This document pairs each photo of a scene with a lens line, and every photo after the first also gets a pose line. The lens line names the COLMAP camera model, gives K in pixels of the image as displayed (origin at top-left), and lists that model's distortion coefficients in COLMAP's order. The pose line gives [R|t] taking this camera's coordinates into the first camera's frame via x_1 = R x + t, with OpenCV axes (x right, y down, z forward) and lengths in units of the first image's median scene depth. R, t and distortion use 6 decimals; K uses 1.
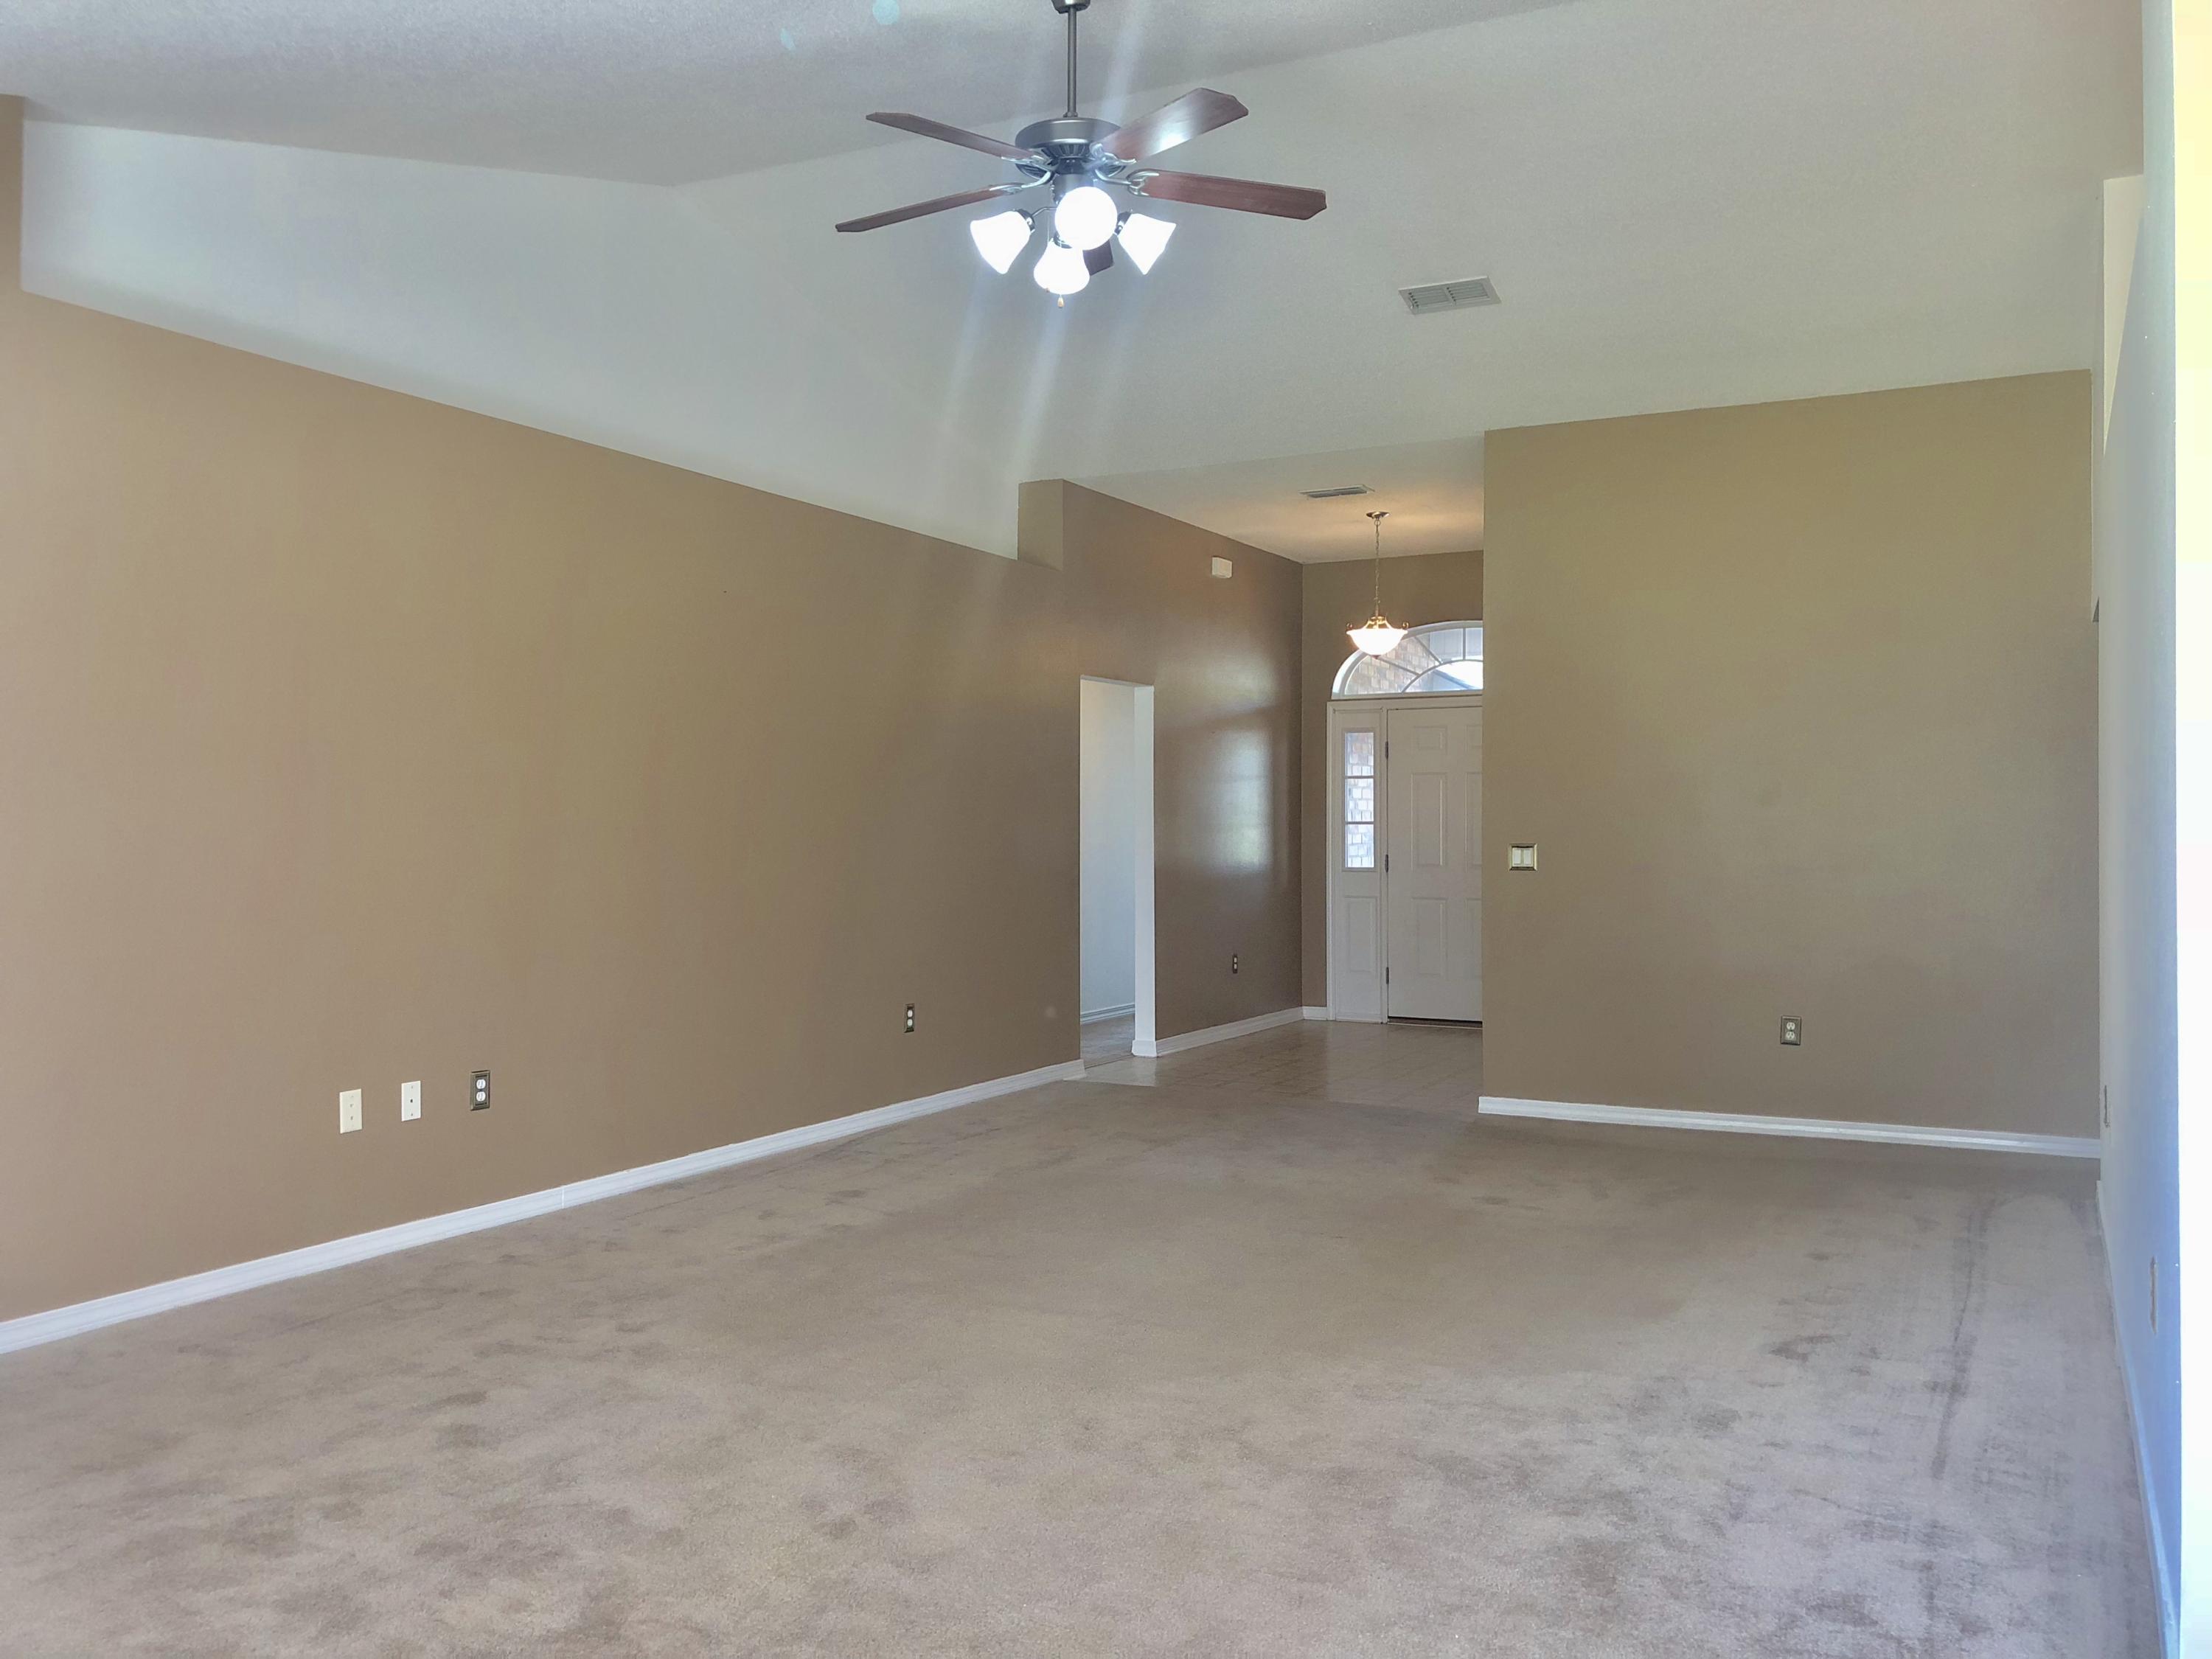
lens RADIAL K [[1800.1, 0, 1106.3], [0, 1800.1, 833.4], [0, 0, 1]] dist [0.034100, -0.025508]
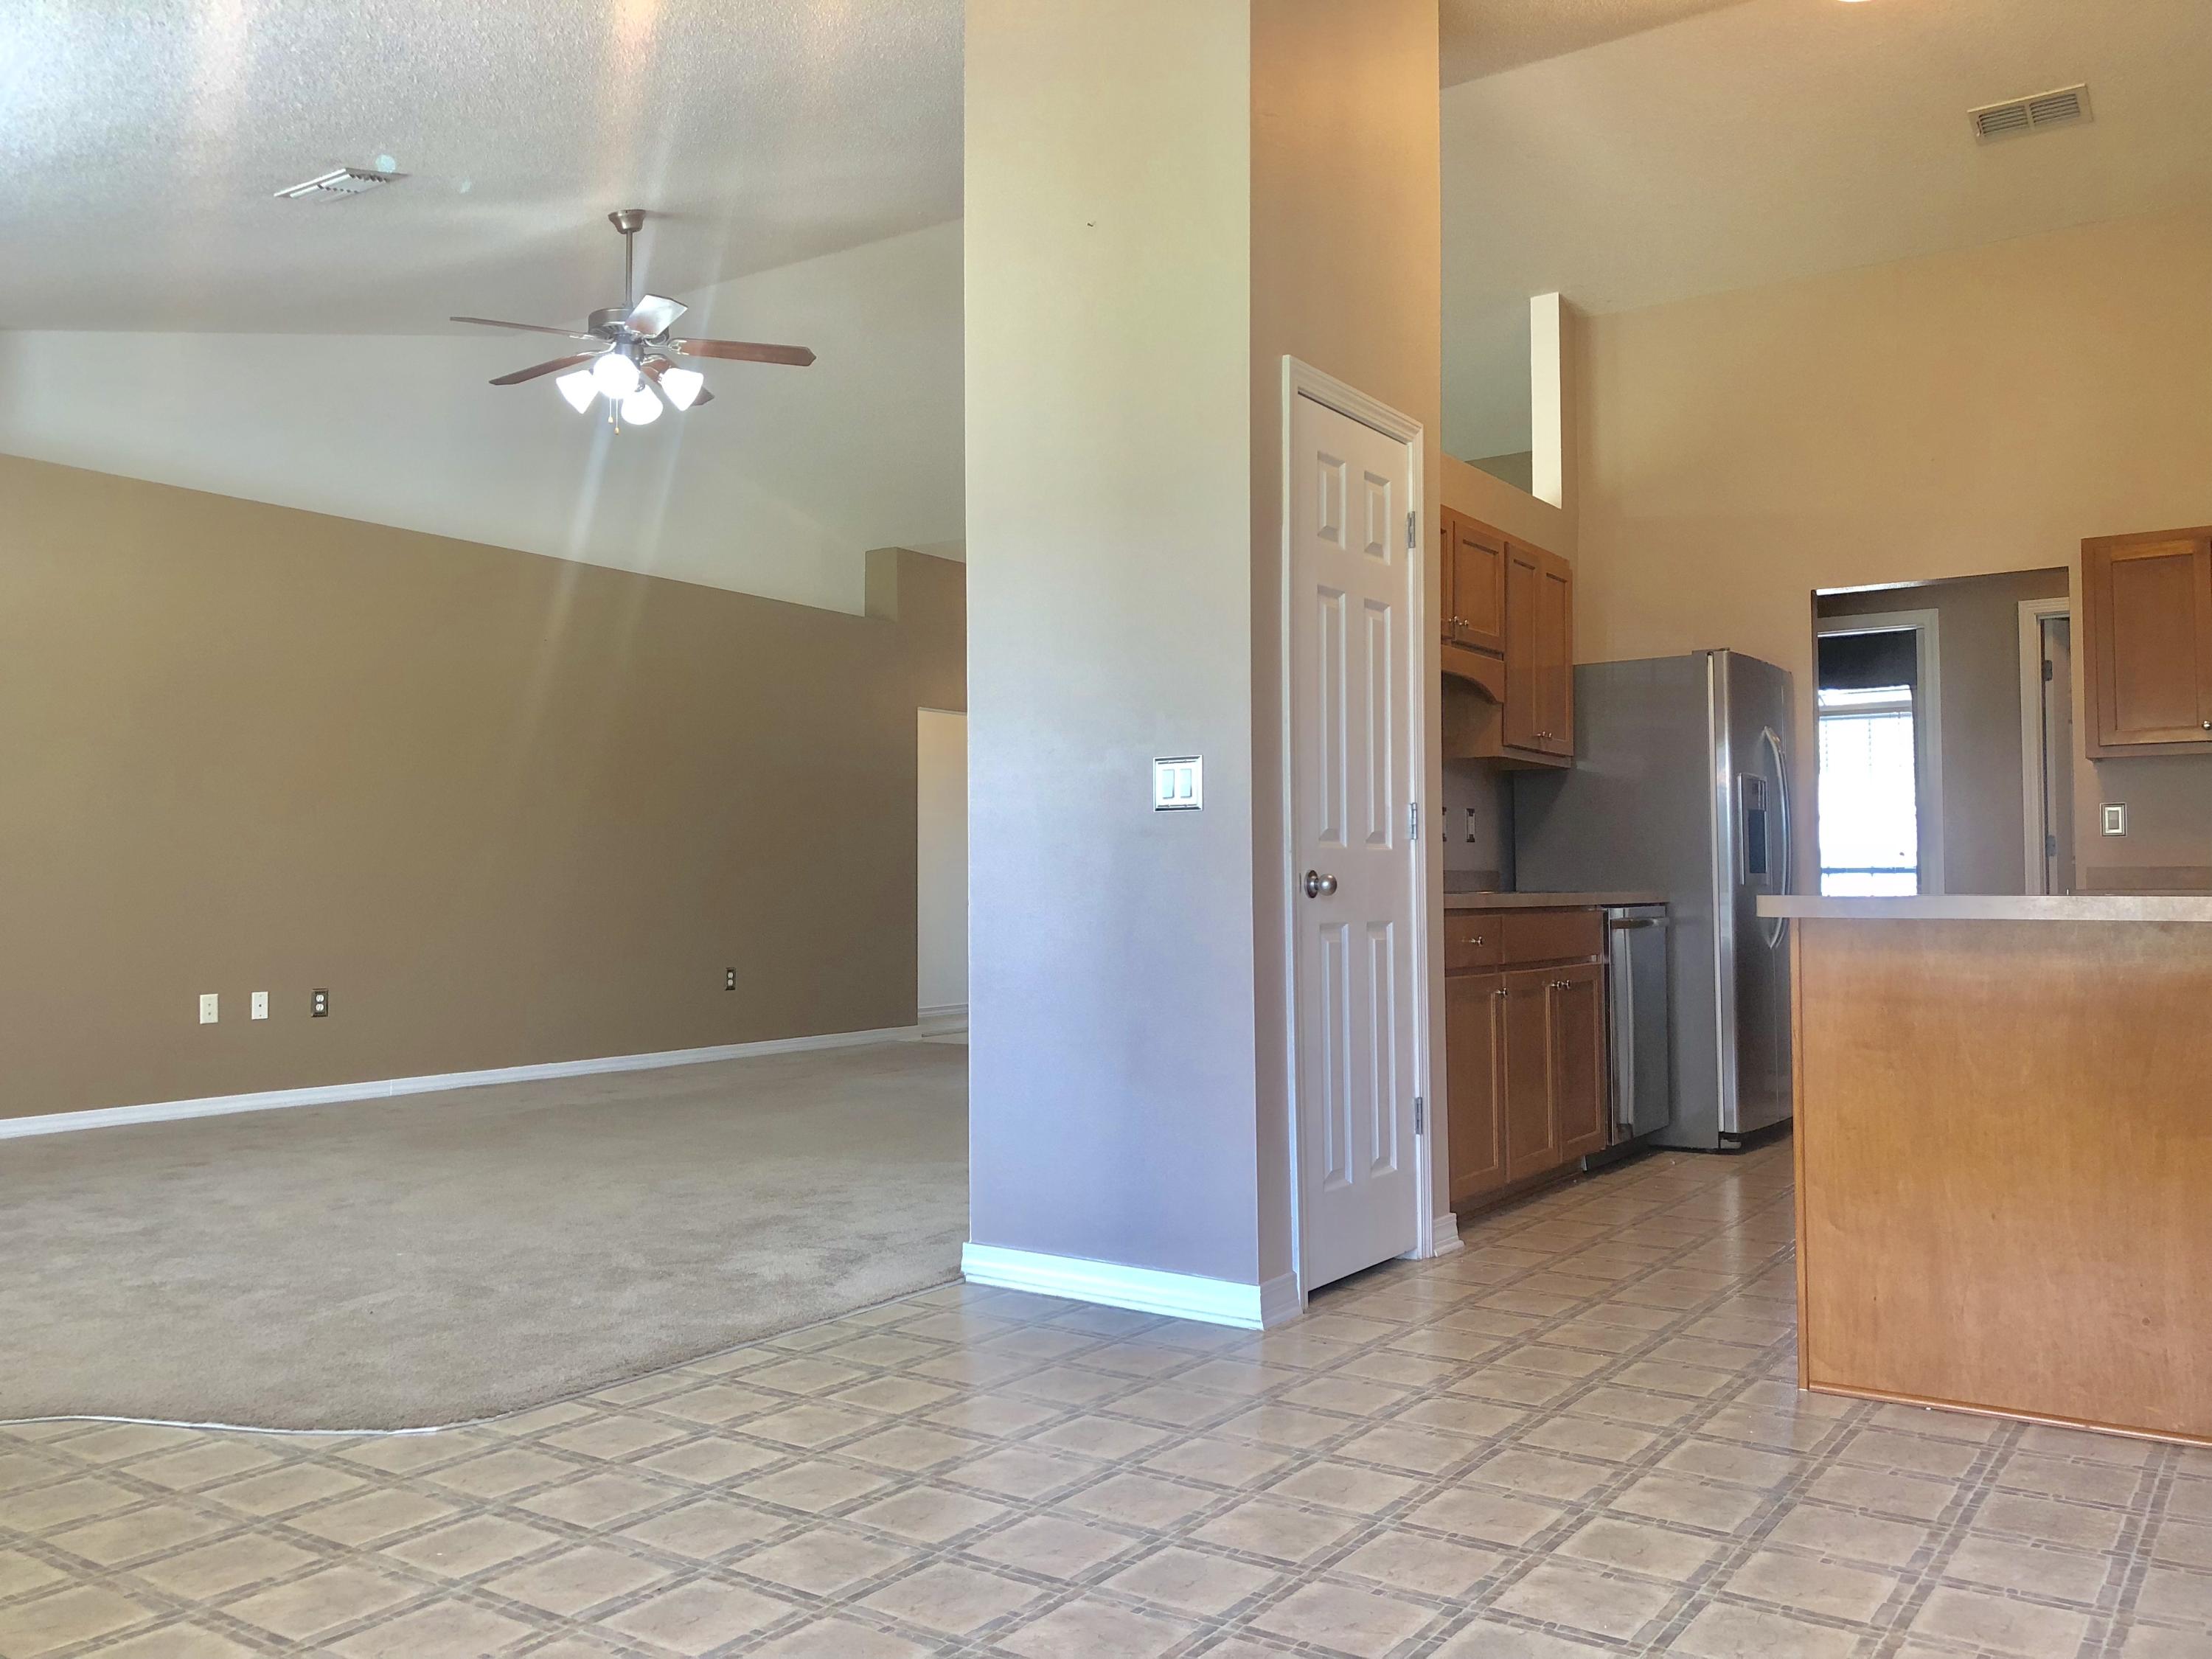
lens RADIAL K [[1800.1, 0, 1096.9], [0, 1800.1, 816.6], [0, 0, 1]] dist [0.034100, -0.025508]
pose [[0.993471, -0.006719, -0.113888, 0.240337], [0.001844, 0.999080, -0.042854, 0.037371], [0.114071, 0.042364, 0.992569, -0.180474]]
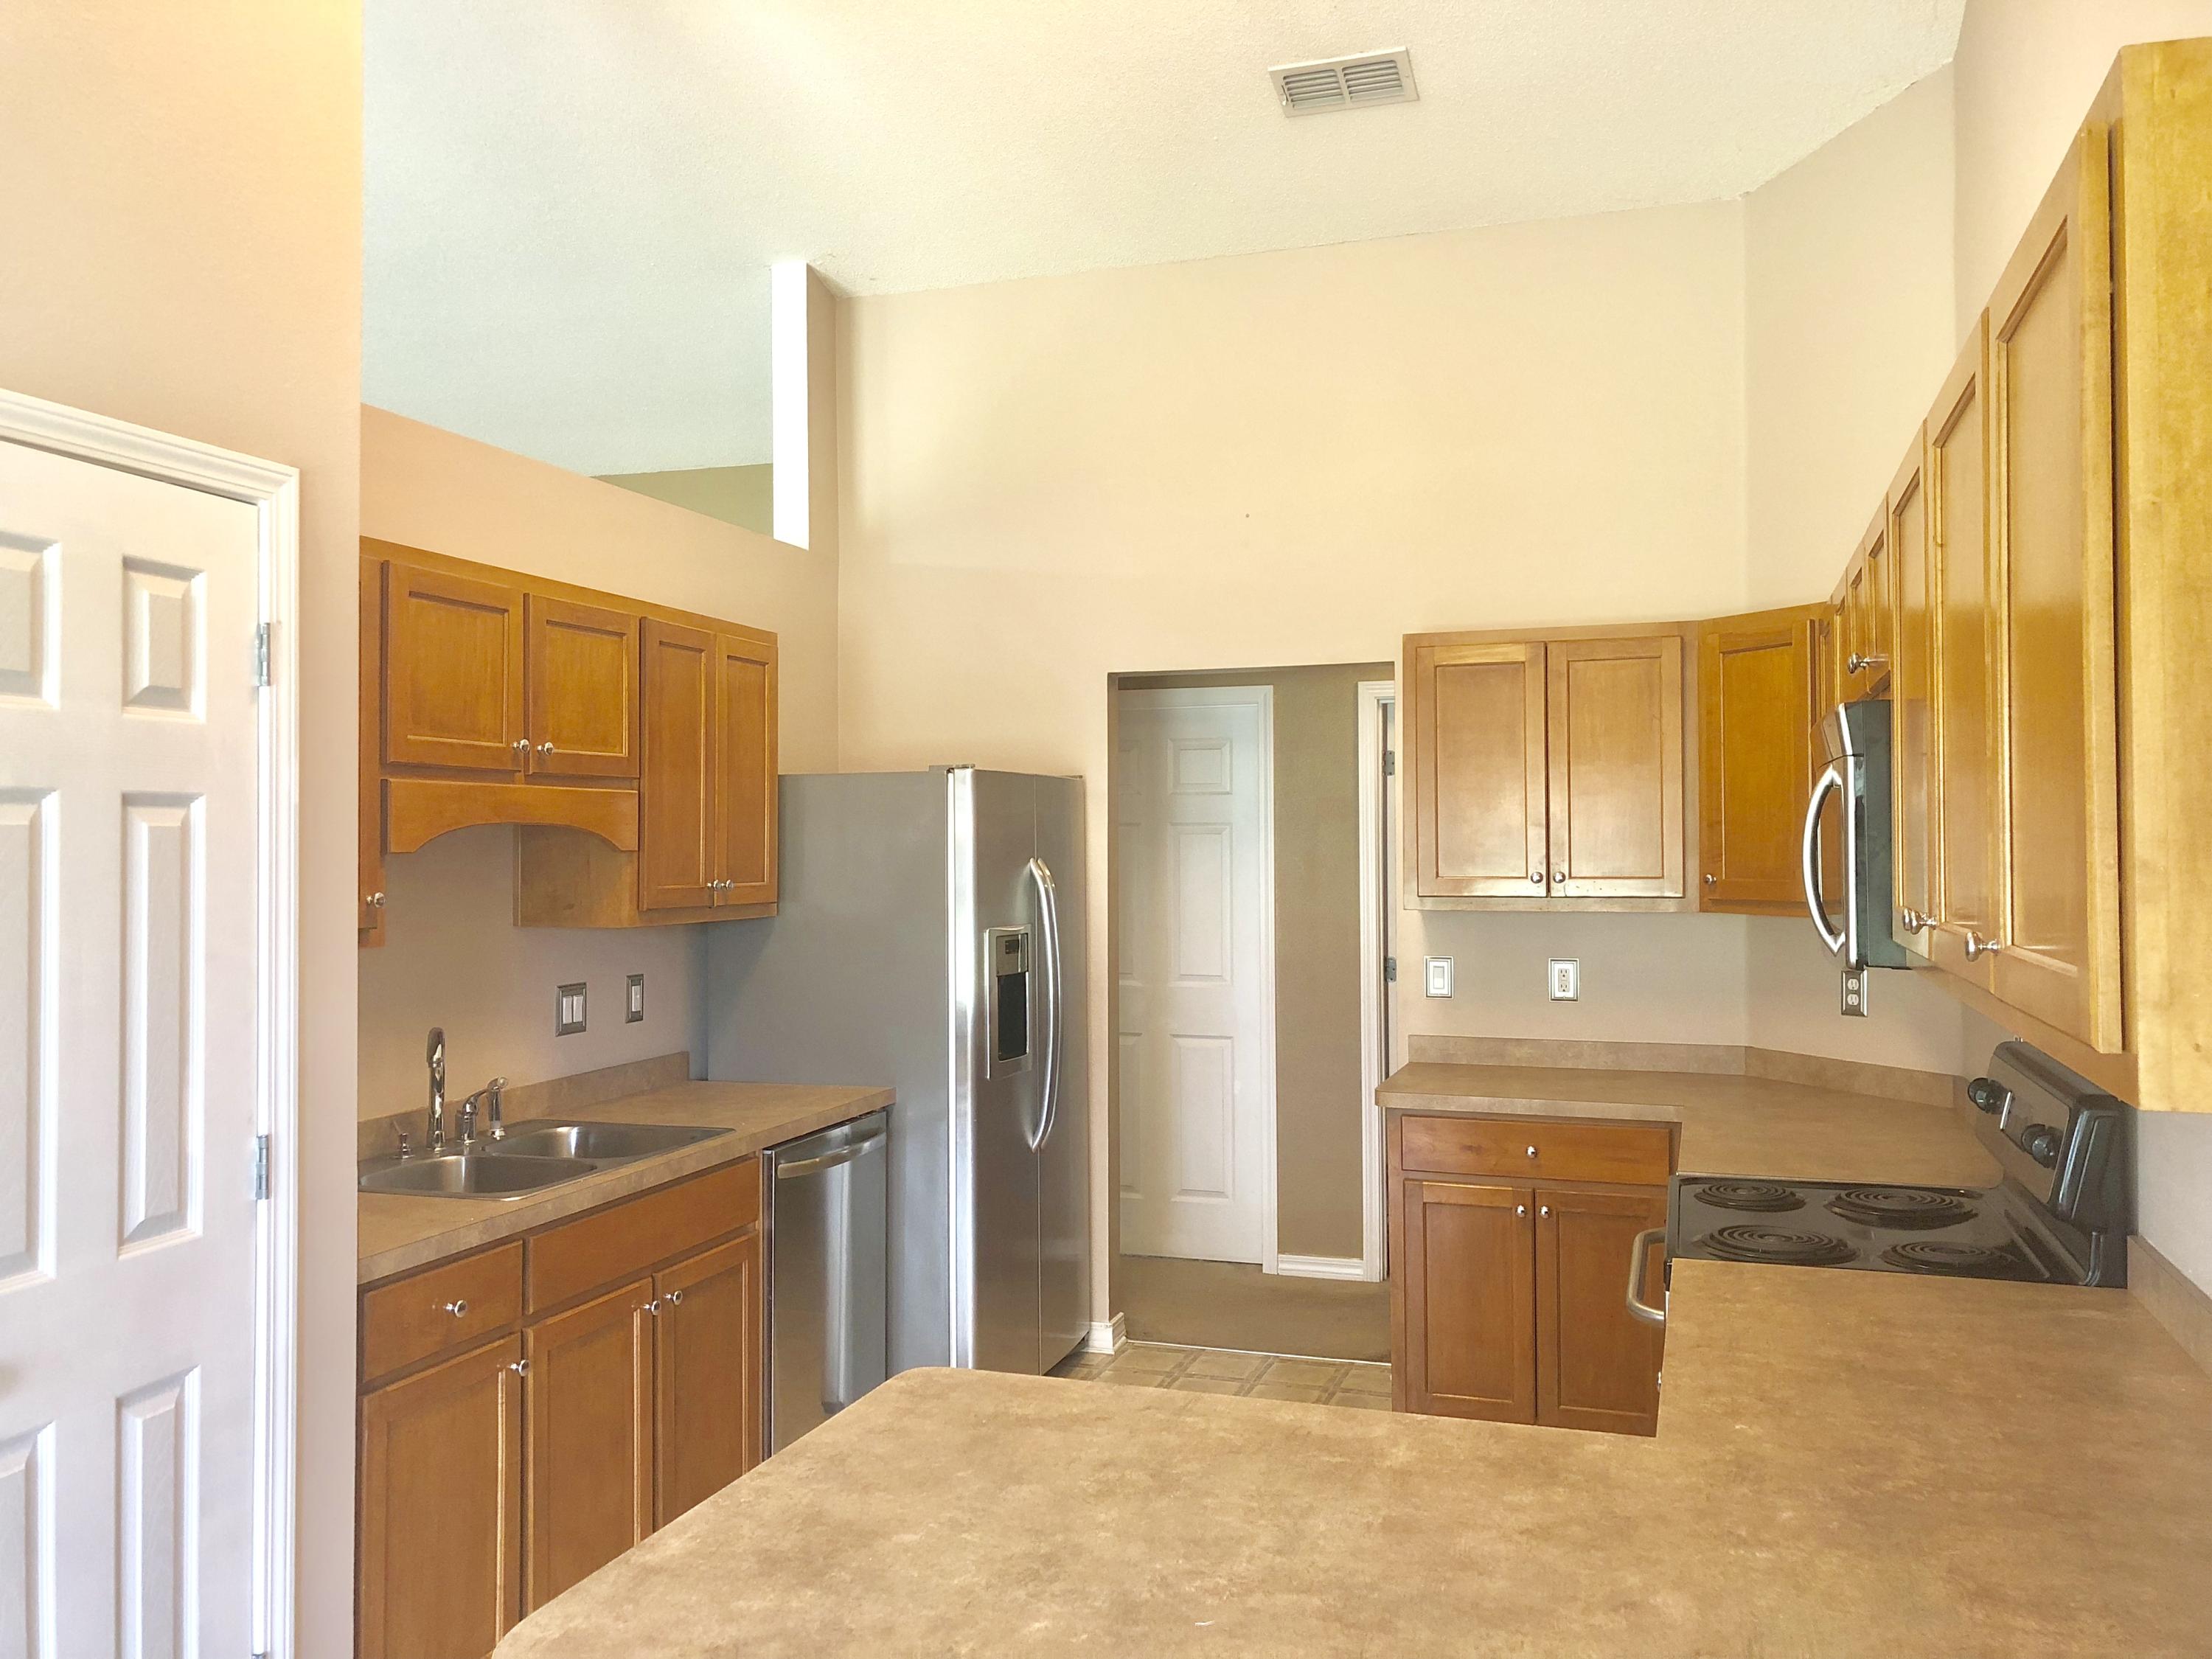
lens RADIAL K [[1800.1, 0, 1086.4], [0, 1800.1, 821.3], [0, 0, 1]] dist [0.034100, -0.025508]
pose [[0.988121, -0.000675, 0.153677, 0.350678], [0.002786, 0.999905, -0.013522, -0.030137], [-0.153653, 0.013789, 0.988029, 0.011058]]
